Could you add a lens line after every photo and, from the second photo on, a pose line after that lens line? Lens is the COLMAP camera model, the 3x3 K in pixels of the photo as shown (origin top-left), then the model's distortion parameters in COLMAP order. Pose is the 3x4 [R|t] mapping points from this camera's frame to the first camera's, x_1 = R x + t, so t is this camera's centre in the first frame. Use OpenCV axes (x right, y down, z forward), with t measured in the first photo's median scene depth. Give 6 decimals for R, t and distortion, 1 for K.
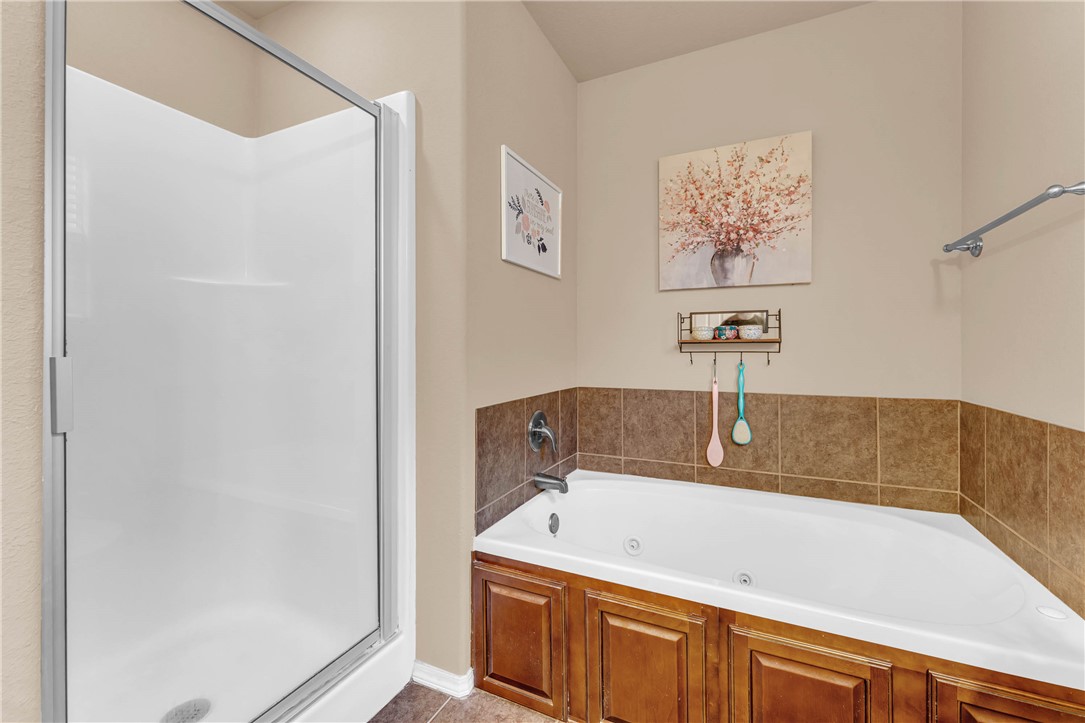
lens RADIAL K [[445.5, 0, 546.8], [0, 445.5, 345.8], [0, 0, 1]] dist [-0.000859, -0.000215]
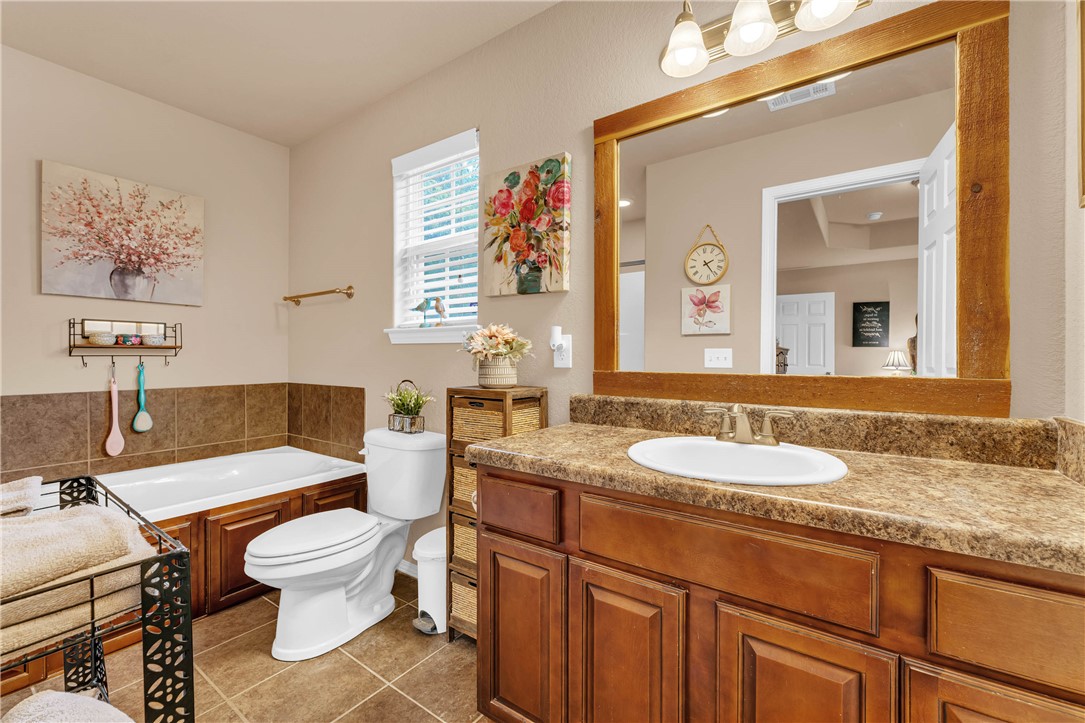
lens RADIAL K [[453.9, 0, 538.3], [0, 453.9, 364.8], [0, 0, 1]] dist [0.000806, -0.000060]
pose [[0.205318, -0.016384, 0.978558, -0.557041], [-0.009391, 0.999781, 0.018710, 0.005399], [-0.978650, -0.013031, 0.205119, -0.312774]]
